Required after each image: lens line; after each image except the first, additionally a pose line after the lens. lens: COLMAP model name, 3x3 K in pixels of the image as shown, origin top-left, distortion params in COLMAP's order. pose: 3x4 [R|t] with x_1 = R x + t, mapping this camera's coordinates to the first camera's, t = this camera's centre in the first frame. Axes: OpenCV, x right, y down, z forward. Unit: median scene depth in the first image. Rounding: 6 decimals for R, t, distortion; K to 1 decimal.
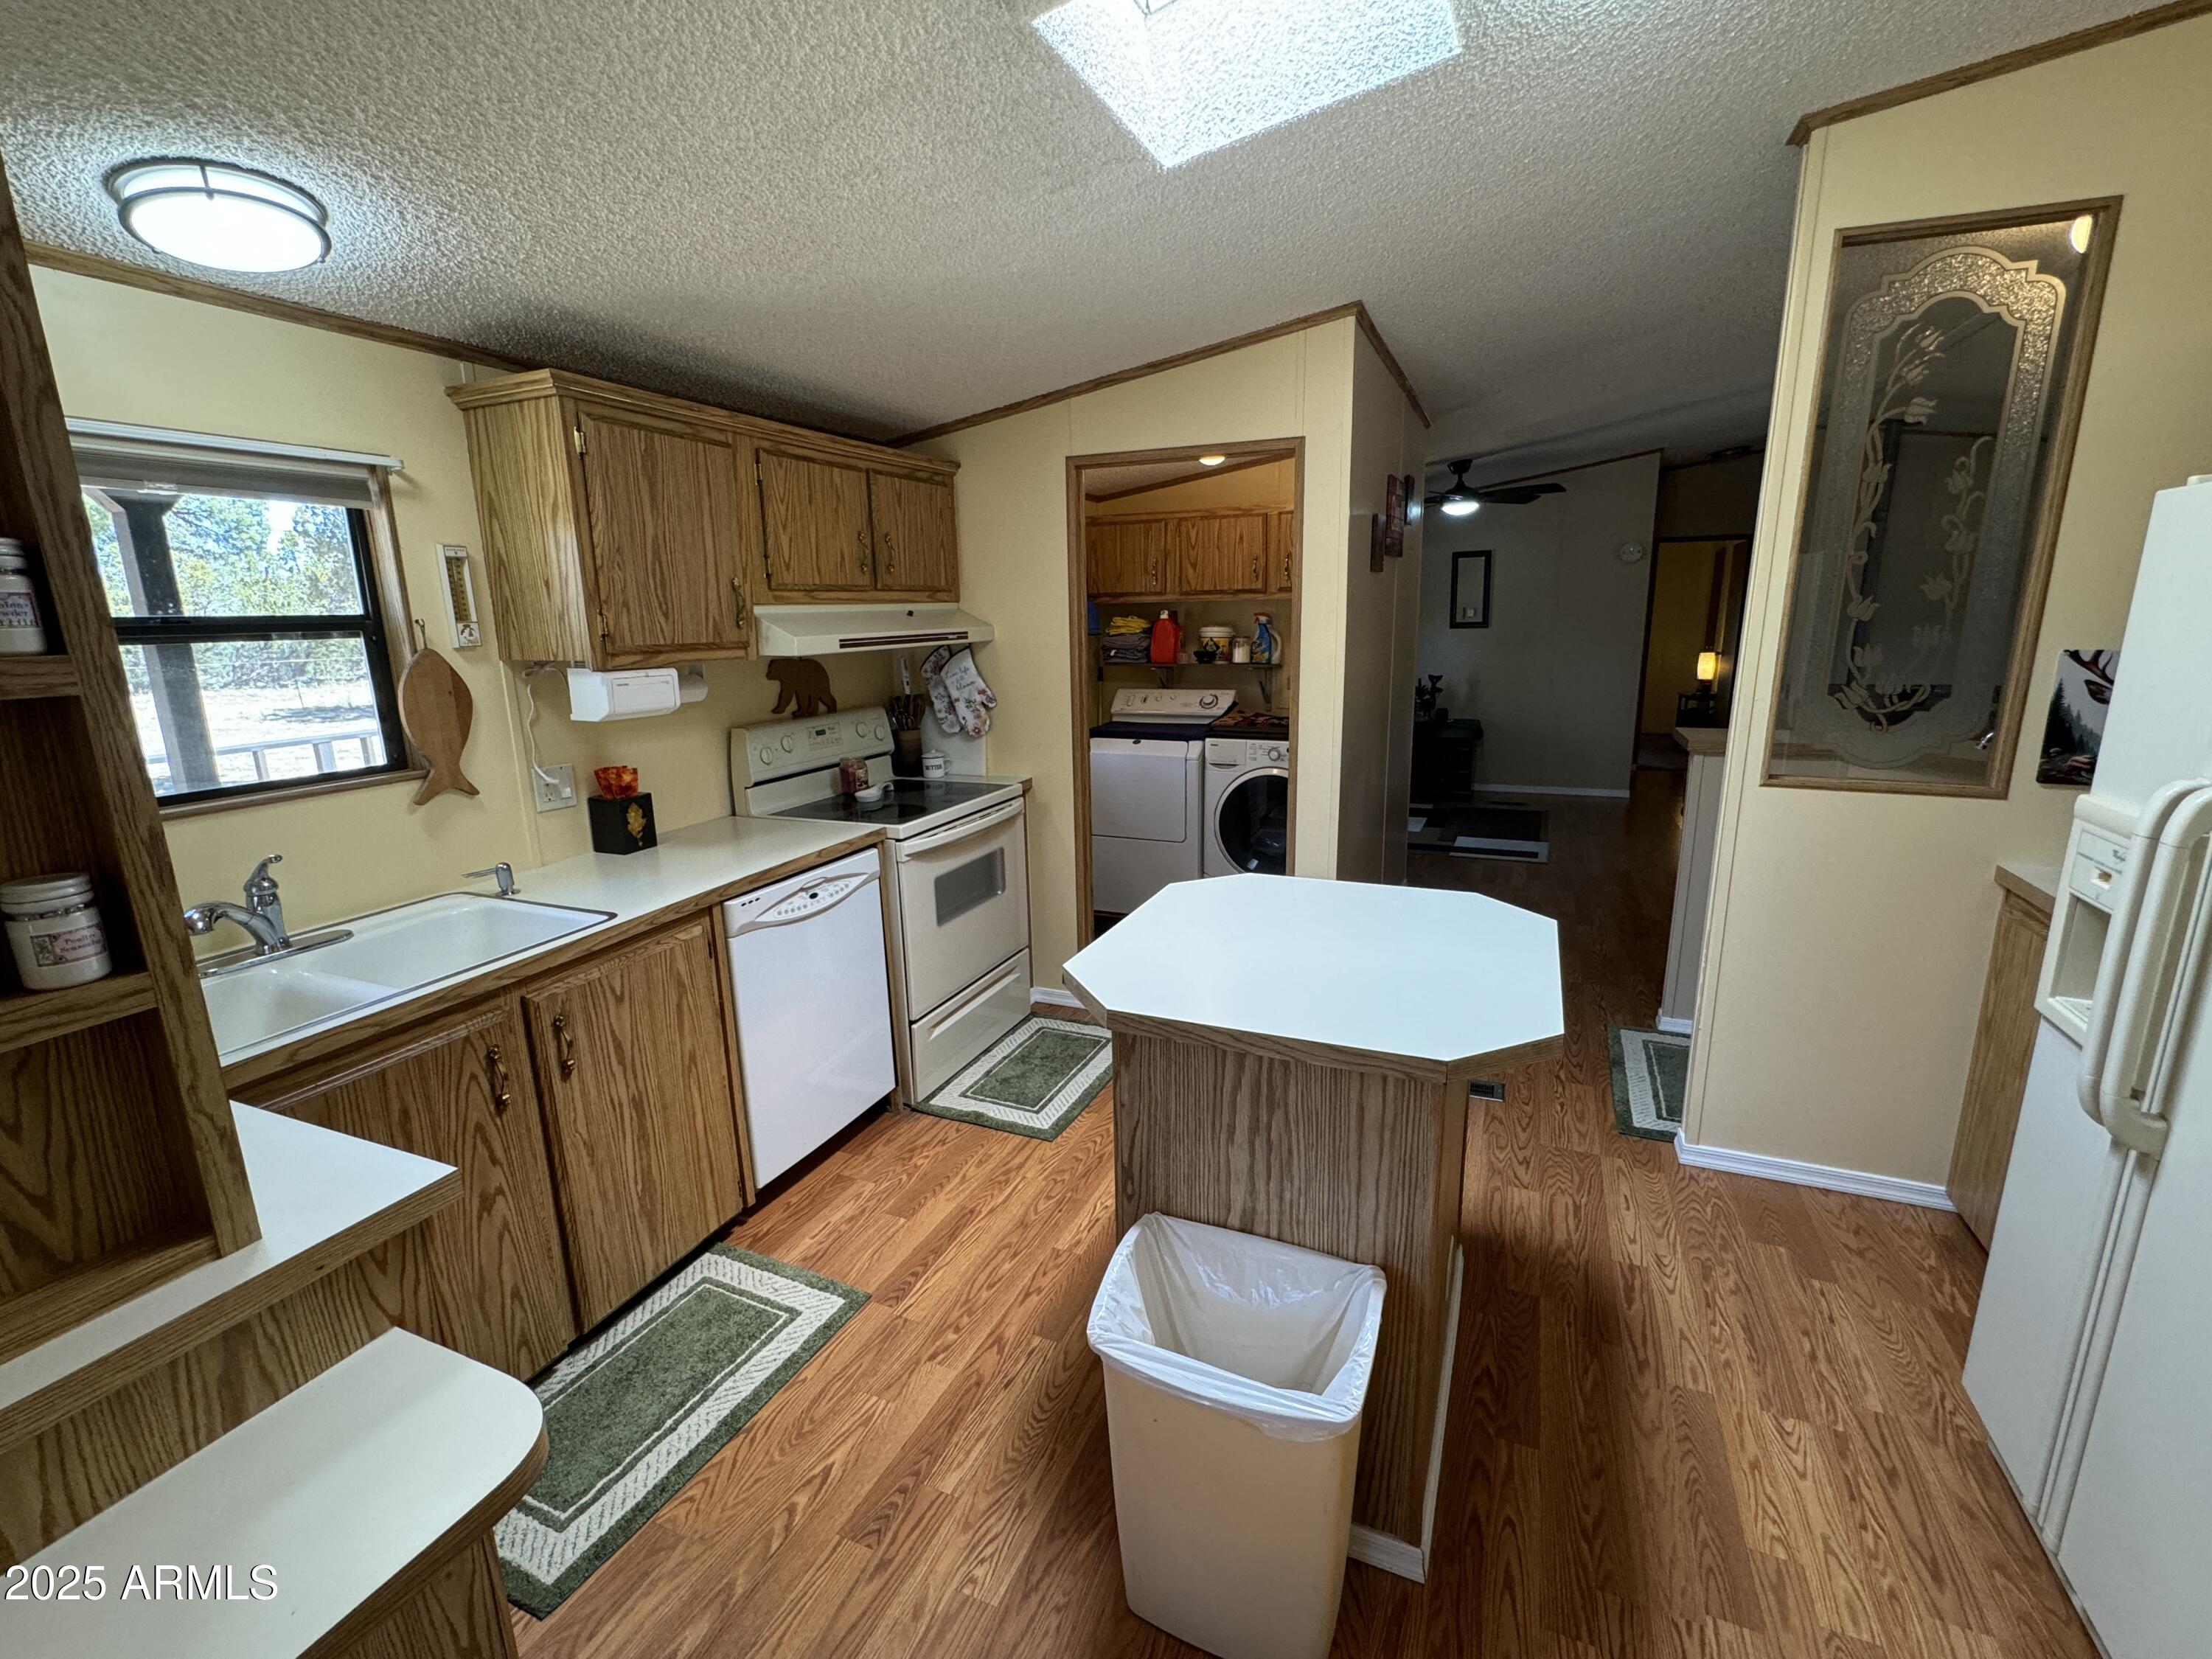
lens RADIAL K [[966.0, 0, 1109.8], [0, 966.0, 835.1], [0, 0, 1]] dist [0.001906, 0.000294]
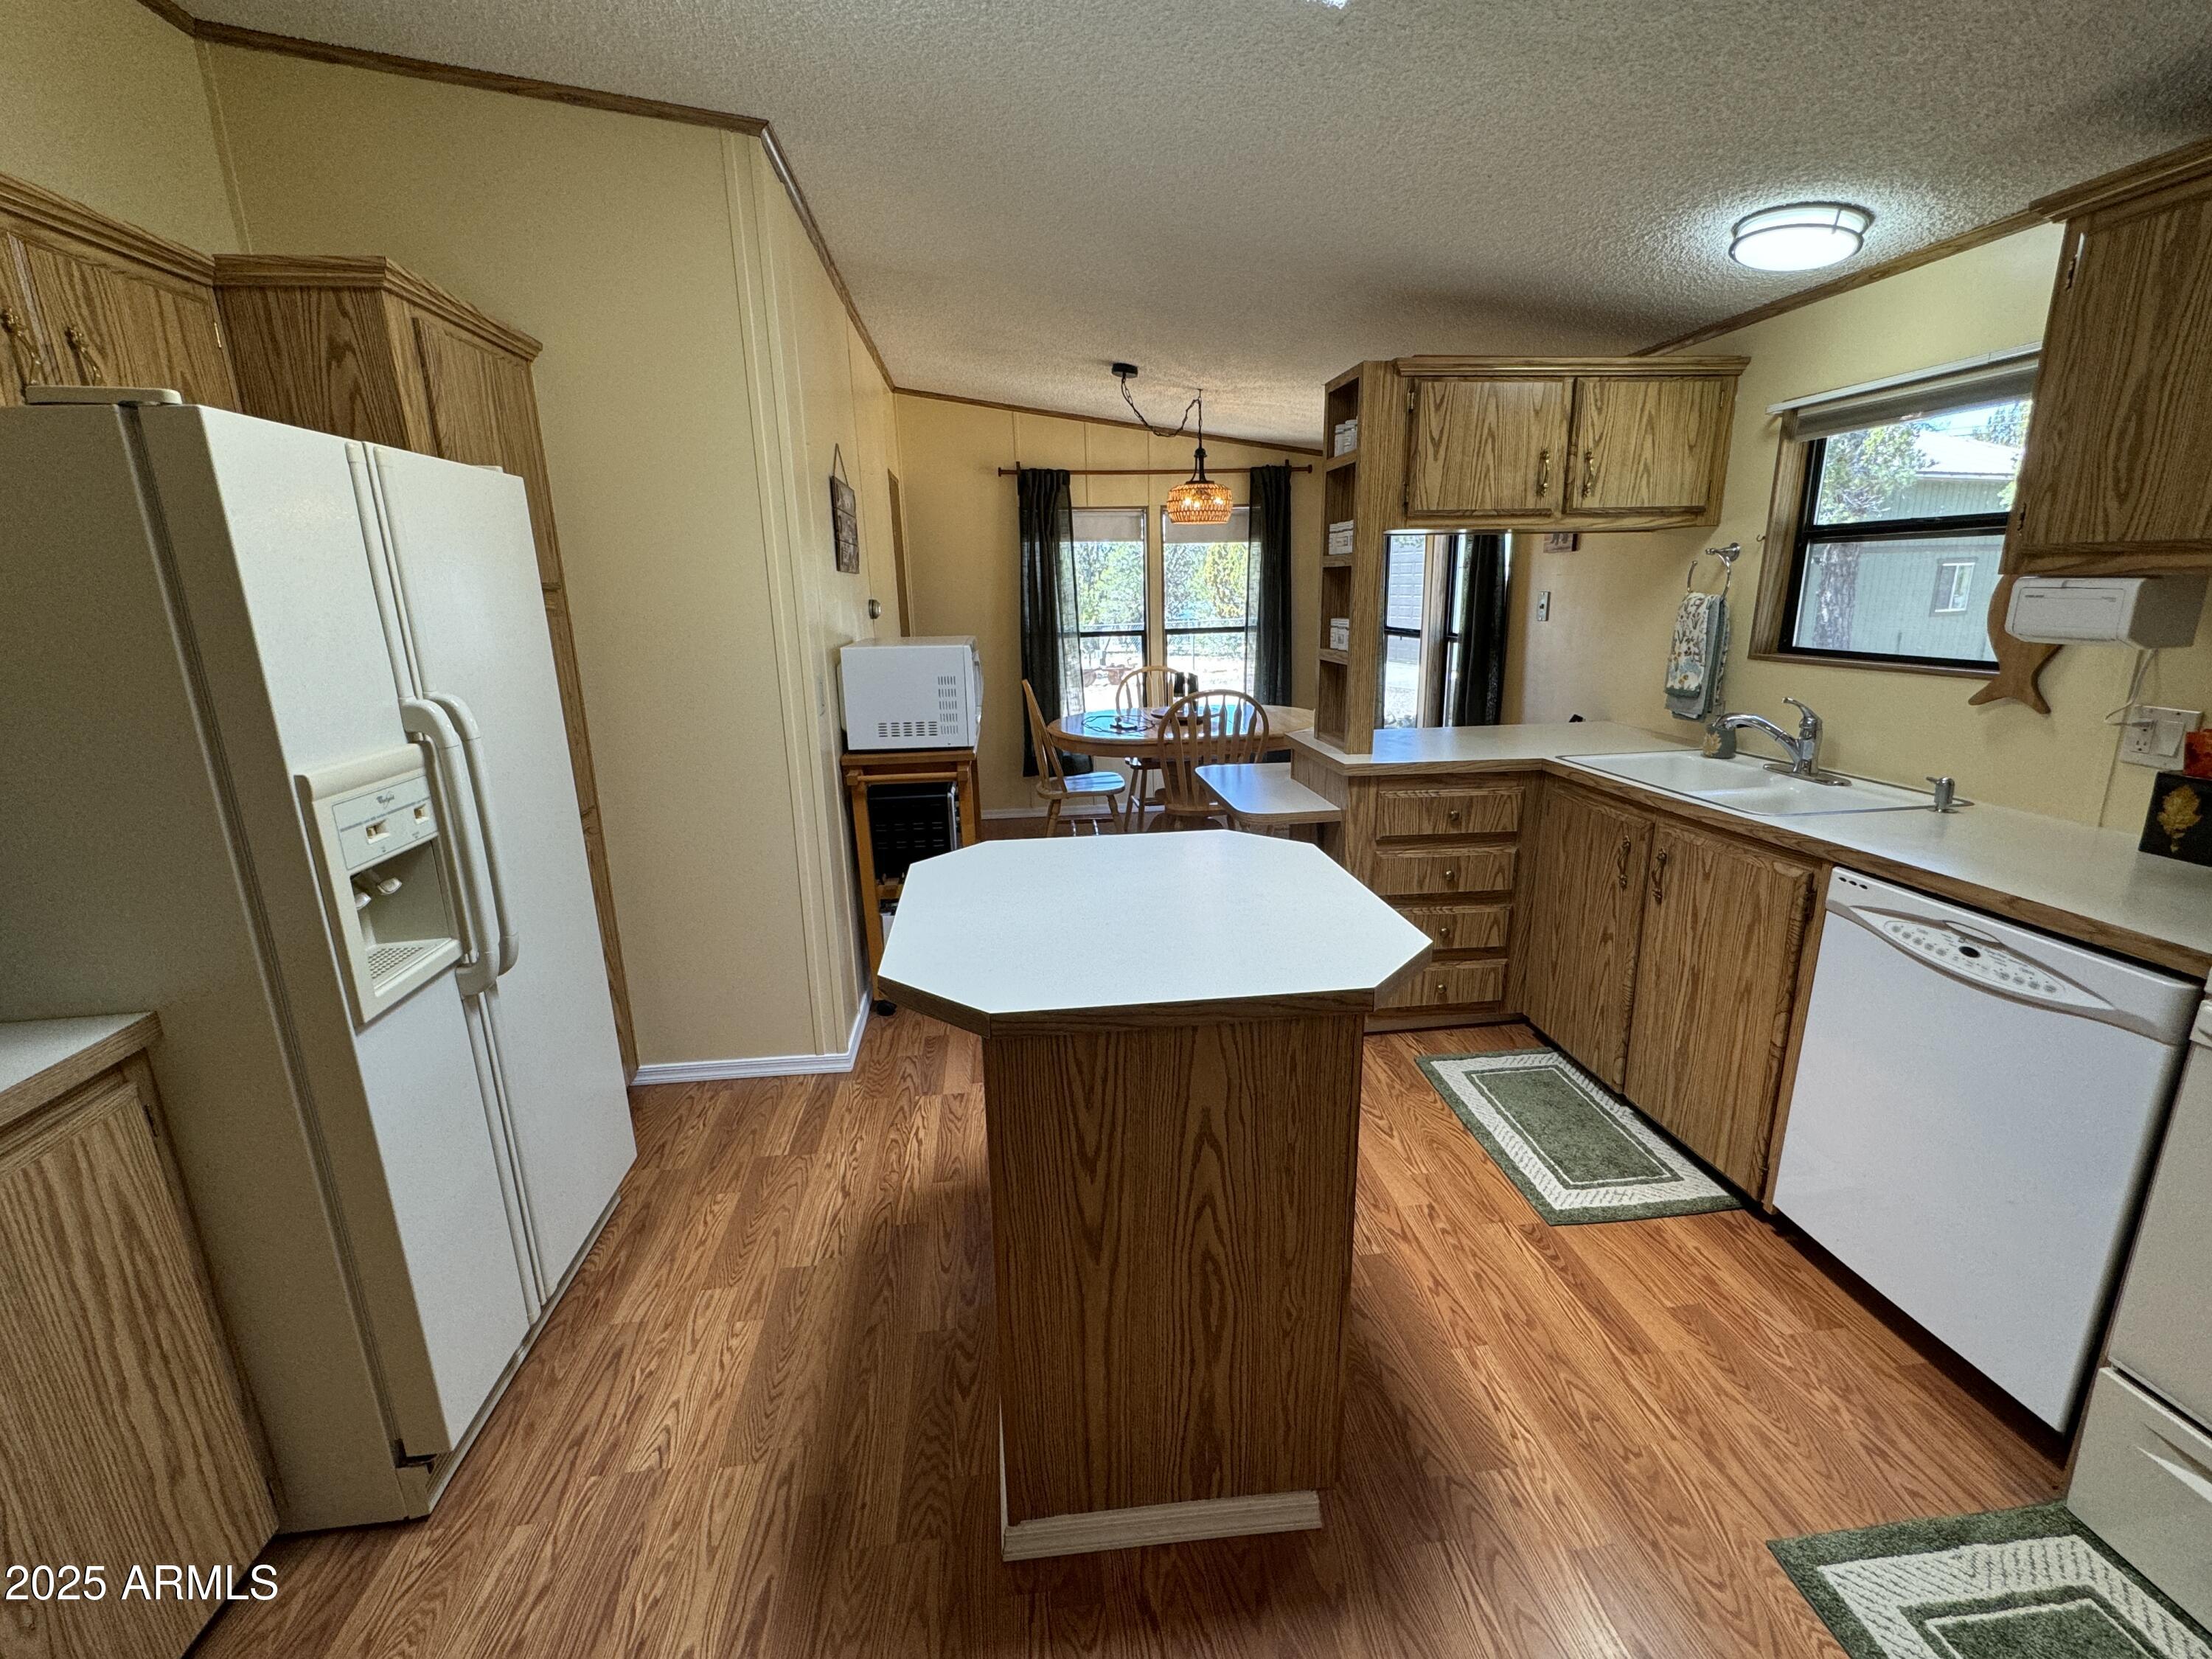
lens RADIAL K [[966.0, 0, 1105.3], [0, 966.0, 831.2], [0, 0, 1]] dist [0.001906, 0.000294]
pose [[-0.868437, 0.158979, -0.469619, 0.536680], [-0.074352, 0.894725, 0.440385, -0.279412], [0.490192, 0.417364, -0.765192, 1.336952]]
